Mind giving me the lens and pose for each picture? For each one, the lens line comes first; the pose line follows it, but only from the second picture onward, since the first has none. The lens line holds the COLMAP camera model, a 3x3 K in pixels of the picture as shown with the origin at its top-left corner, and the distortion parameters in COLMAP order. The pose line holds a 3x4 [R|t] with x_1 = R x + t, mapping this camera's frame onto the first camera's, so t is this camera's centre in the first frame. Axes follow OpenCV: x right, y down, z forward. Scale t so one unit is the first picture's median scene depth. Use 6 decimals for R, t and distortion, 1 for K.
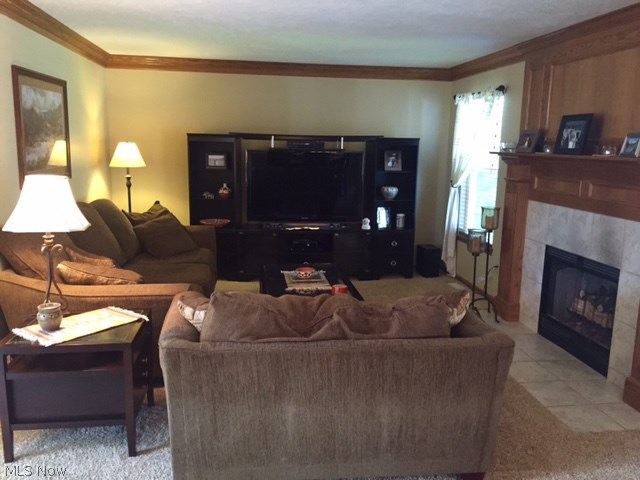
lens RADIAL K [[549.3, 0, 322.1], [0, 549.3, 240.4], [0, 0, 1]] dist [0.069170, -0.080226]
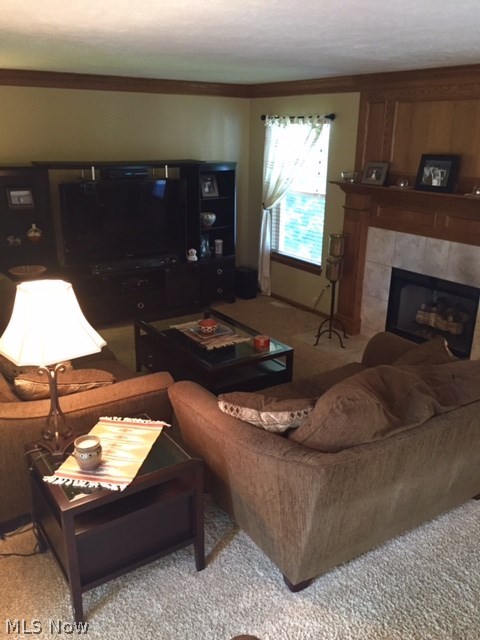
lens RADIAL K [[549.3, 0, 240.2], [0, 549.3, 324.6], [0, 0, 1]] dist [0.069170, -0.080226]
pose [[0.895863, -0.156293, 0.415936, -0.343874], [0.083640, 0.978678, 0.187601, -0.108751], [-0.436388, -0.133276, 0.889833, 0.104675]]
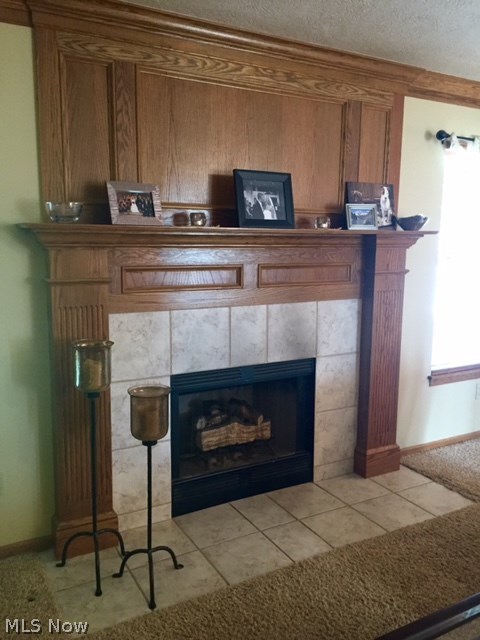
lens RADIAL K [[549.3, 0, 241.6], [0, 549.3, 324.5], [0, 0, 1]] dist [0.069170, -0.080226]
pose [[-0.360419, -0.169922, 0.917183, -0.165284], [0.146654, 0.960717, 0.235617, -0.168630], [-0.921190, 0.219430, -0.321341, 1.043748]]
